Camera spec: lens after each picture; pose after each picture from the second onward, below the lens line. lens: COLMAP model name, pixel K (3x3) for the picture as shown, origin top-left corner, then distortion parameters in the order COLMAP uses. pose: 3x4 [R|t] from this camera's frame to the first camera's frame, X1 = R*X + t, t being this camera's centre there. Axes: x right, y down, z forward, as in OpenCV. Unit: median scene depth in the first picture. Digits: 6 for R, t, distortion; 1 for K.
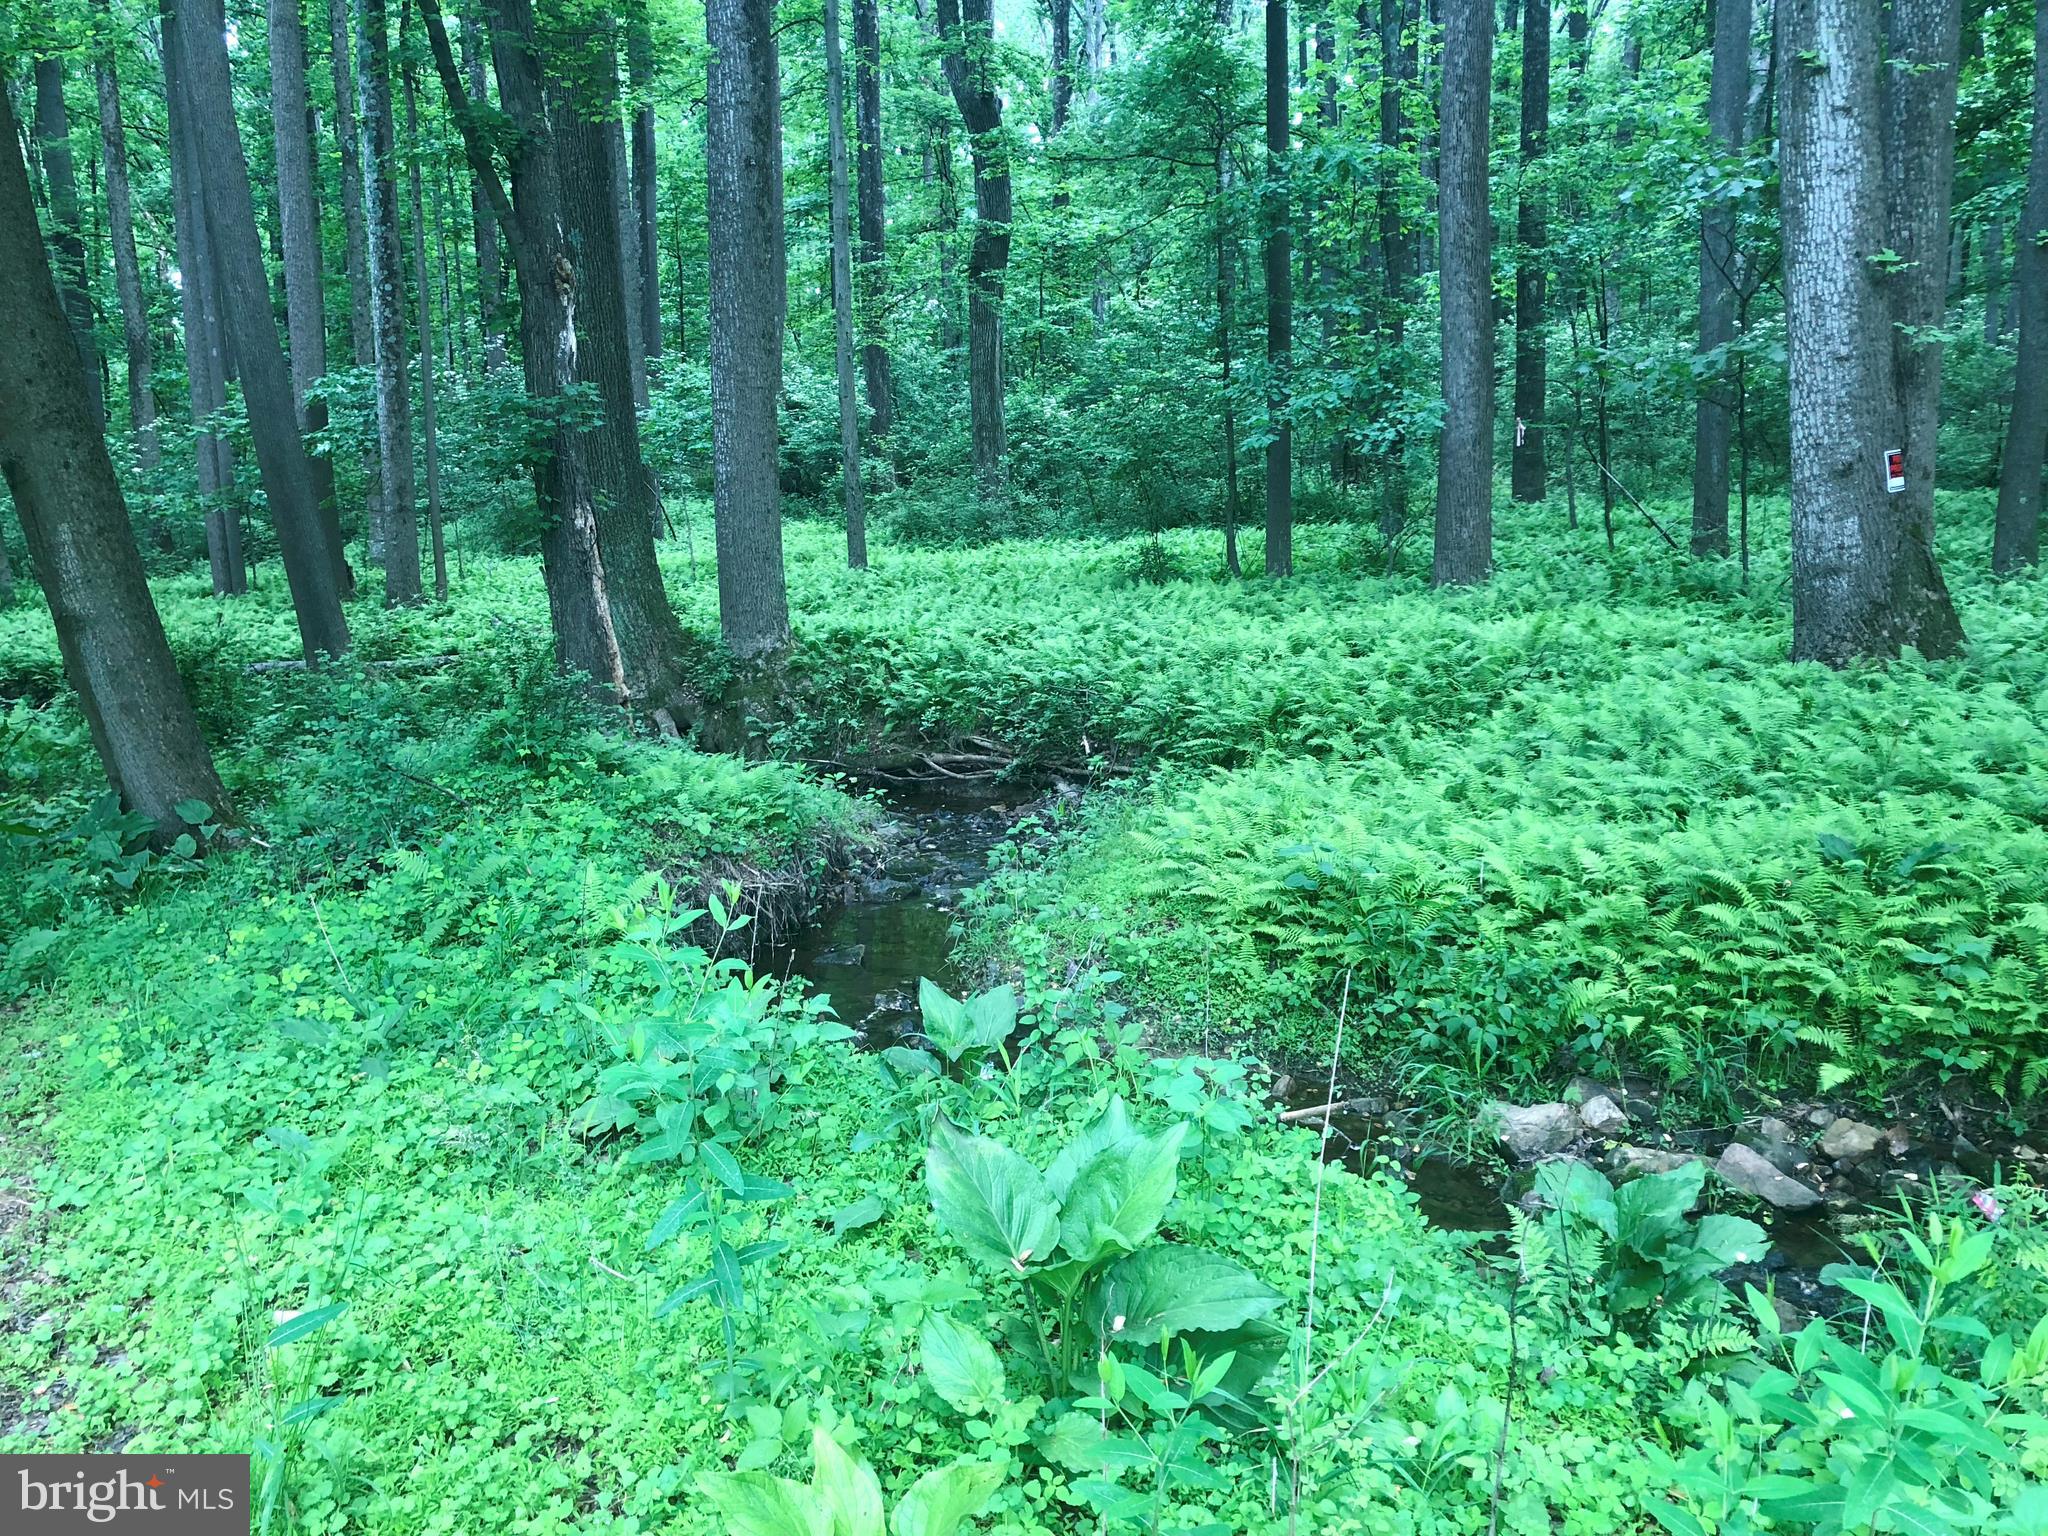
lens RADIAL K [[1689.4, 0, 980.2], [0, 1689.4, 767.3], [0, 0, 1]] dist [0.025527, -0.004757]
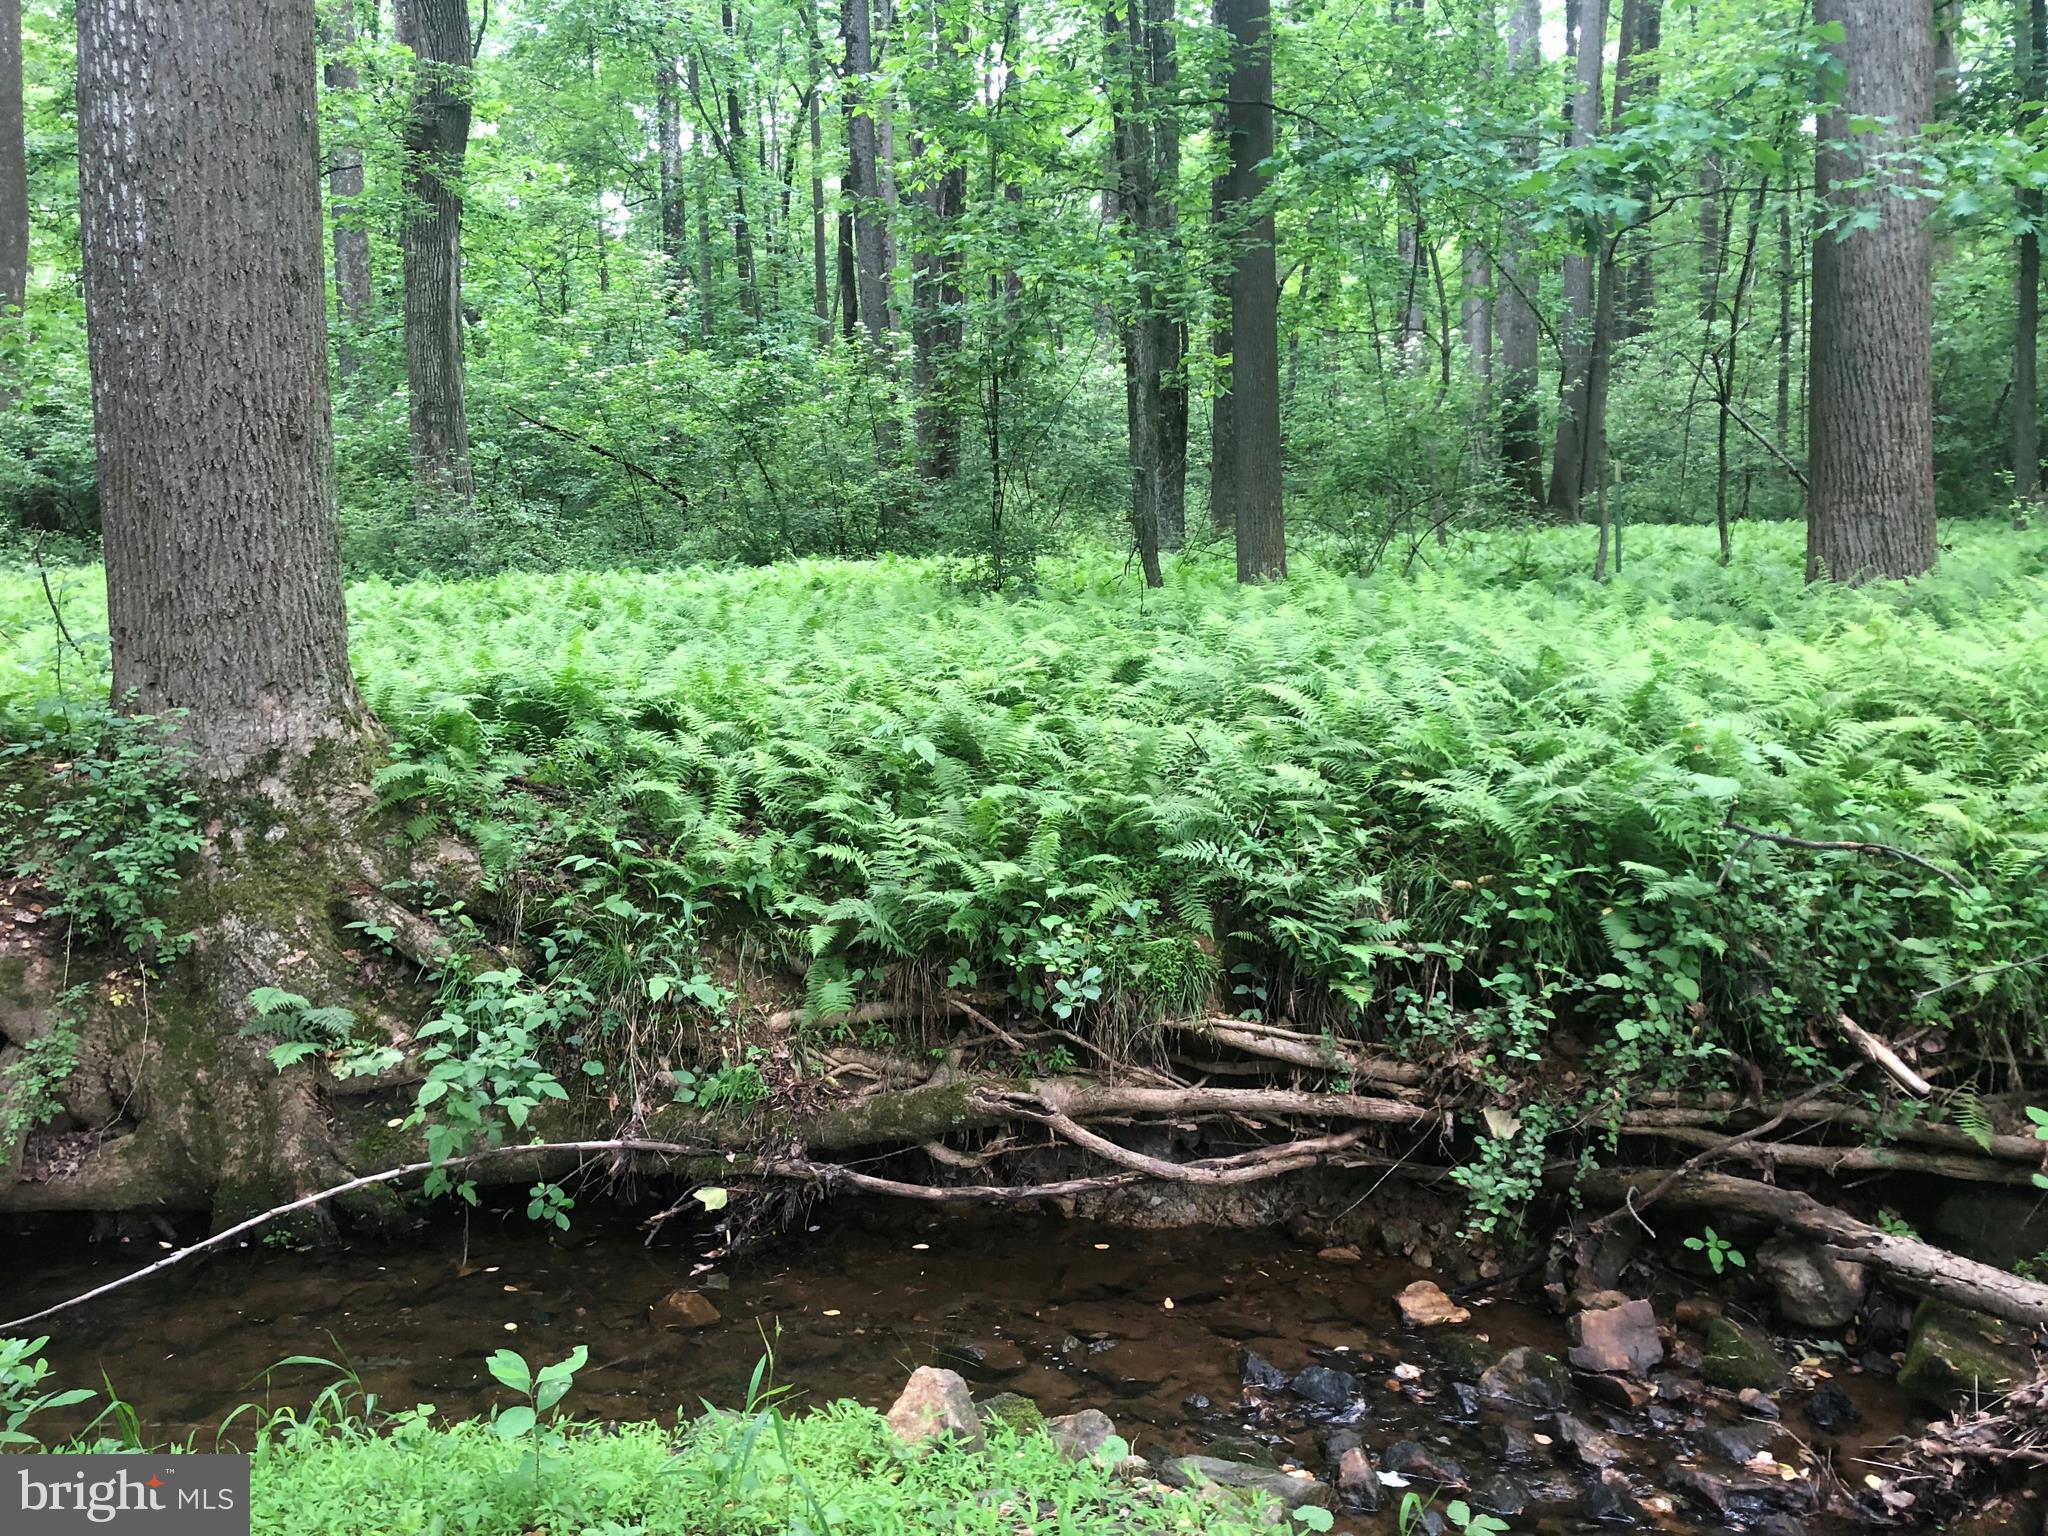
lens RADIAL K [[1689.4, 0, 980.2], [0, 1689.4, 767.3], [0, 0, 1]] dist [0.025527, -0.004757]
pose [[0.910865, -0.029774, 0.411630, -0.139618], [0.059902, 0.996370, -0.060481, -0.041247], [-0.408335, 0.079748, 0.909342, 0.687051]]
